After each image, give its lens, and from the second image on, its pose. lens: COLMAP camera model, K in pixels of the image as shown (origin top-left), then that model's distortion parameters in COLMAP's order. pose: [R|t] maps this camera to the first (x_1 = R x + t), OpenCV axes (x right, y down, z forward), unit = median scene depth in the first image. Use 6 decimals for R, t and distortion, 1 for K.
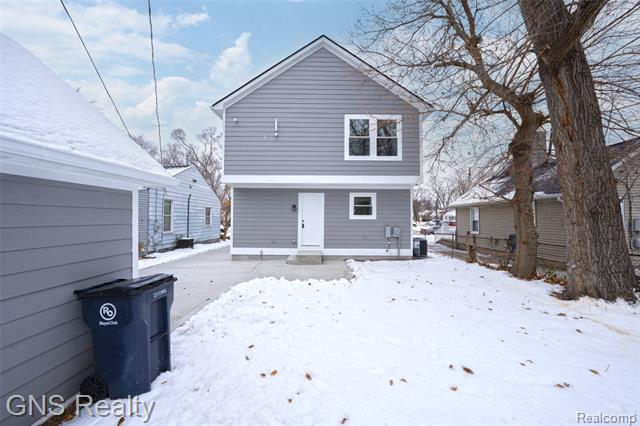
lens RADIAL K [[225.1, 0, 317.3], [0, 225.1, 211.6], [0, 0, 1]] dist [-0.015528, -0.000147]
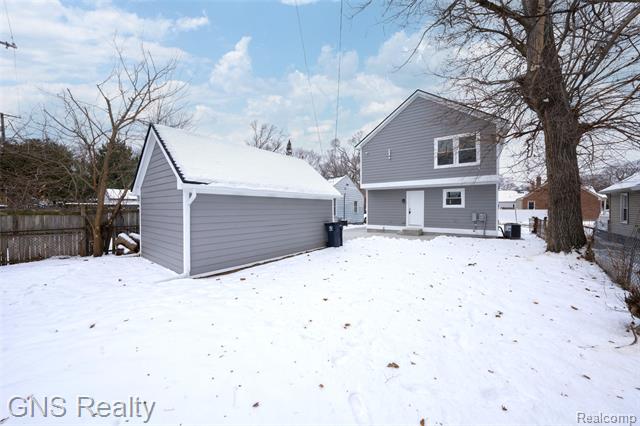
lens RADIAL K [[225.1, 0, 319.1], [0, 225.1, 210.5], [0, 0, 1]] dist [-0.015528, -0.000147]
pose [[0.809111, -0.001565, -0.587654, 0.345098], [0.023735, 0.999268, 0.030018, -0.010585], [0.587176, -0.038236, 0.808556, -0.627598]]
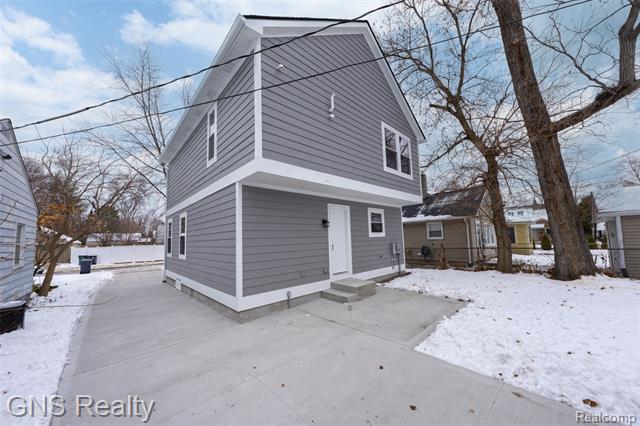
lens RADIAL K [[225.1, 0, 319.6], [0, 225.1, 218.4], [0, 0, 1]] dist [-0.015528, -0.000147]
pose [[0.725889, 0.033812, 0.686981, -0.611857], [0.013532, 0.997896, -0.063413, 0.013417], [-0.687679, 0.055326, 0.723903, 0.487895]]
